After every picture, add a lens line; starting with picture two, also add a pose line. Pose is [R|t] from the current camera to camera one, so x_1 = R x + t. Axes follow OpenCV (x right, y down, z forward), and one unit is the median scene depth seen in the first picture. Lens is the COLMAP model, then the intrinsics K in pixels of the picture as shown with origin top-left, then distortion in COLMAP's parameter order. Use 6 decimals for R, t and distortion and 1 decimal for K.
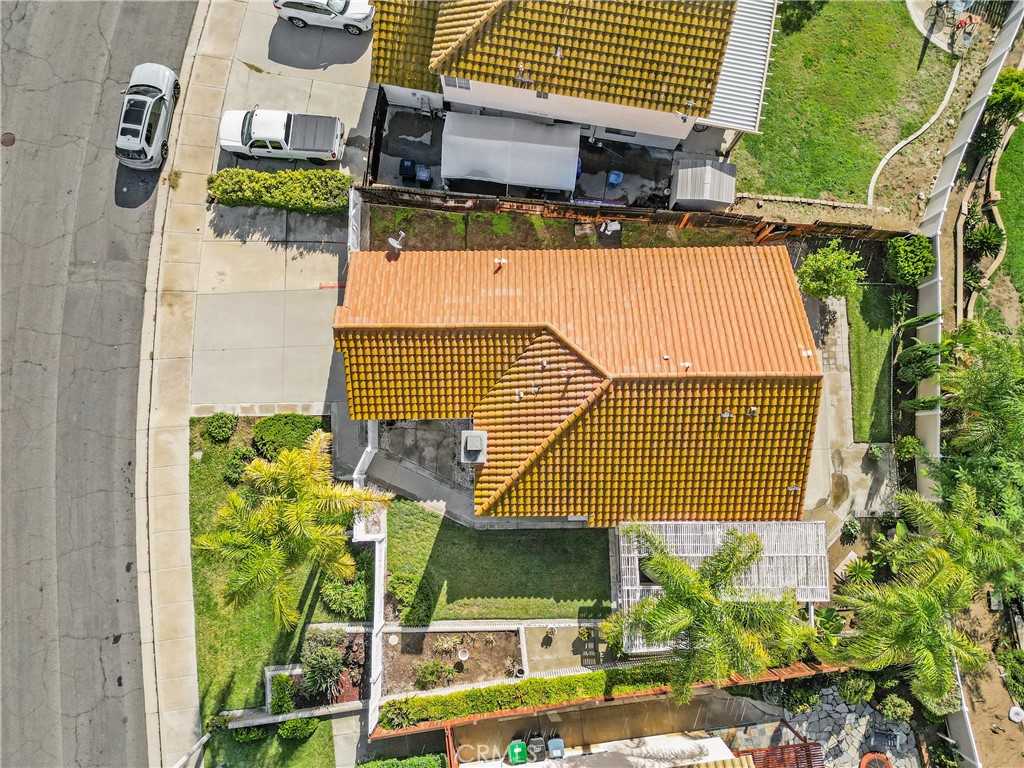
lens RADIAL K [[717.1, 0, 507.6], [0, 717.1, 388.1], [0, 0, 1]] dist [0.049850, -0.033776]
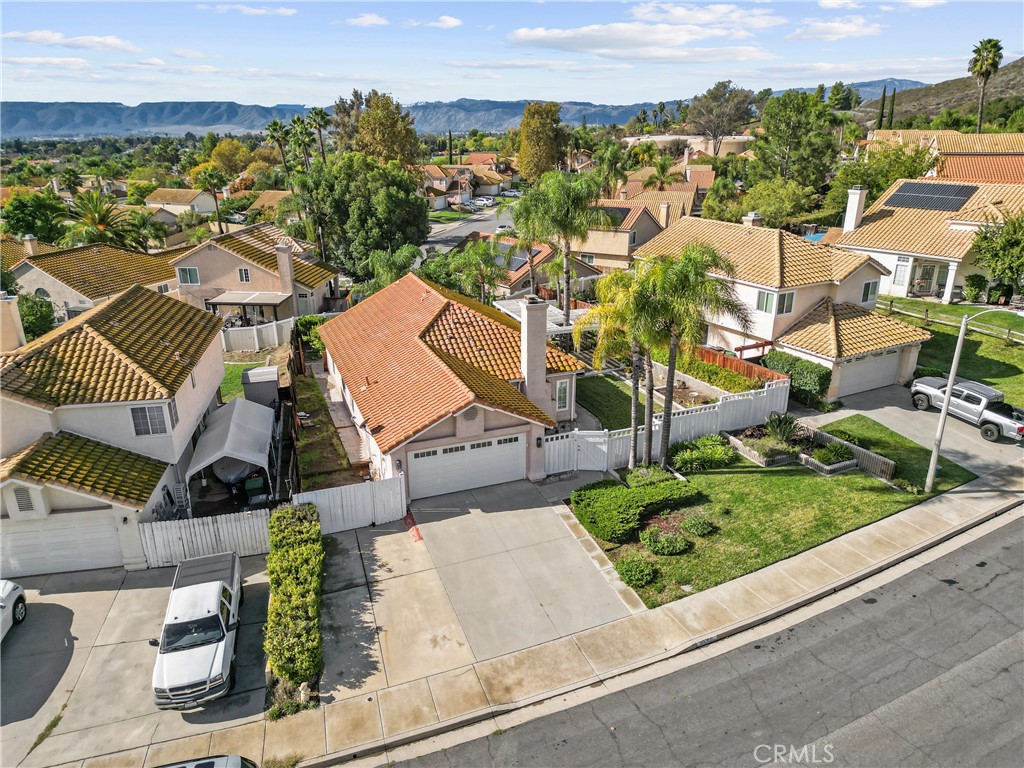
lens RADIAL K [[717.1, 0, 506.4], [0, 717.1, 384.3], [0, 0, 1]] dist [0.049850, -0.033776]
pose [[-0.350353, -0.318927, 0.880646, -0.918428], [0.932254, -0.028085, 0.360714, -0.326791], [-0.090309, 0.947363, 0.307161, 0.583346]]
